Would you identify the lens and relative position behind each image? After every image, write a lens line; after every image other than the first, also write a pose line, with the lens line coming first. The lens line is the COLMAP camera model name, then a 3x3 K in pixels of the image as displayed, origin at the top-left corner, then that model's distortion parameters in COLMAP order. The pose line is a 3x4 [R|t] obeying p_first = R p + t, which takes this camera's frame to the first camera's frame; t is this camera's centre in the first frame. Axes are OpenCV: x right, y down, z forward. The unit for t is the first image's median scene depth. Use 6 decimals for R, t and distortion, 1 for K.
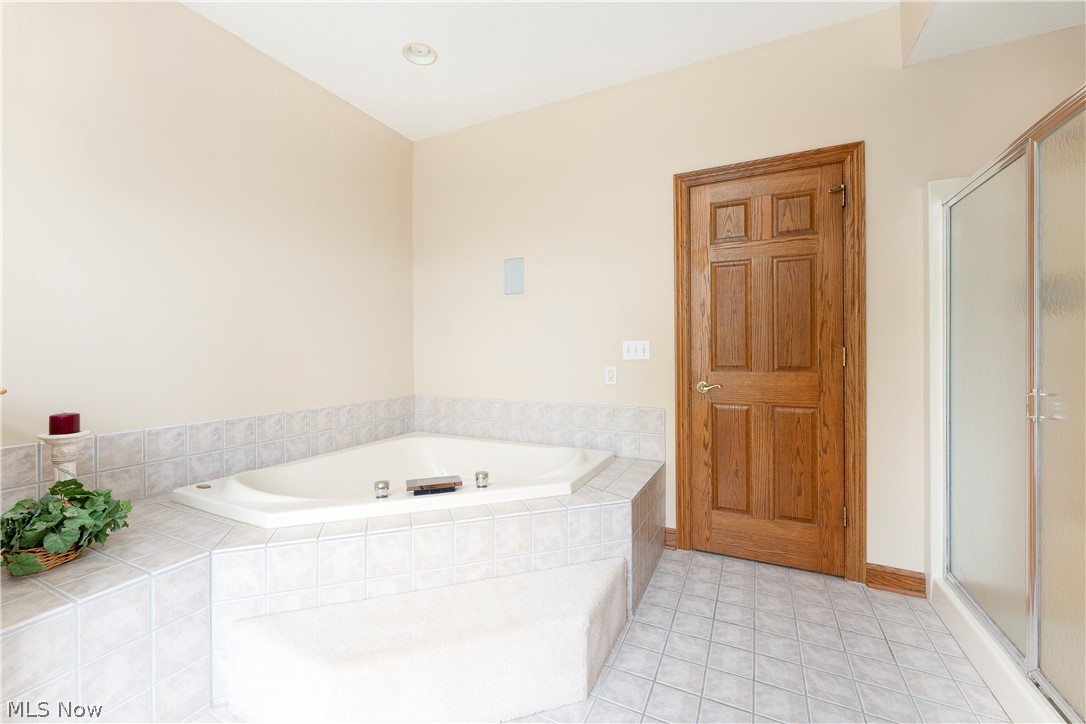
lens RADIAL K [[432.6, 0, 537.9], [0, 432.6, 355.1], [0, 0, 1]] dist [-0.001051, -0.000029]
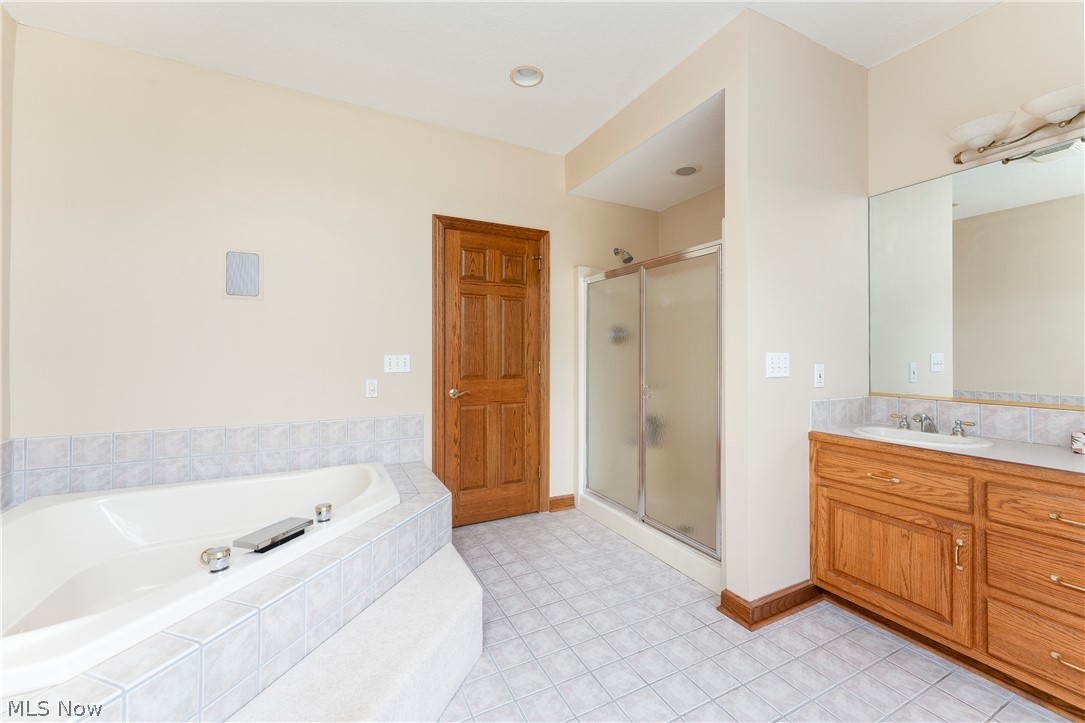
lens RADIAL K [[432.2, 0, 535.7], [0, 432.2, 357.1], [0, 0, 1]] dist [-0.001051, -0.000029]
pose [[0.596403, -0.000935, 0.802685, -0.506691], [0.001789, 0.999998, -0.000165, -0.031482], [-0.802683, 0.001534, 0.596404, 0.089824]]
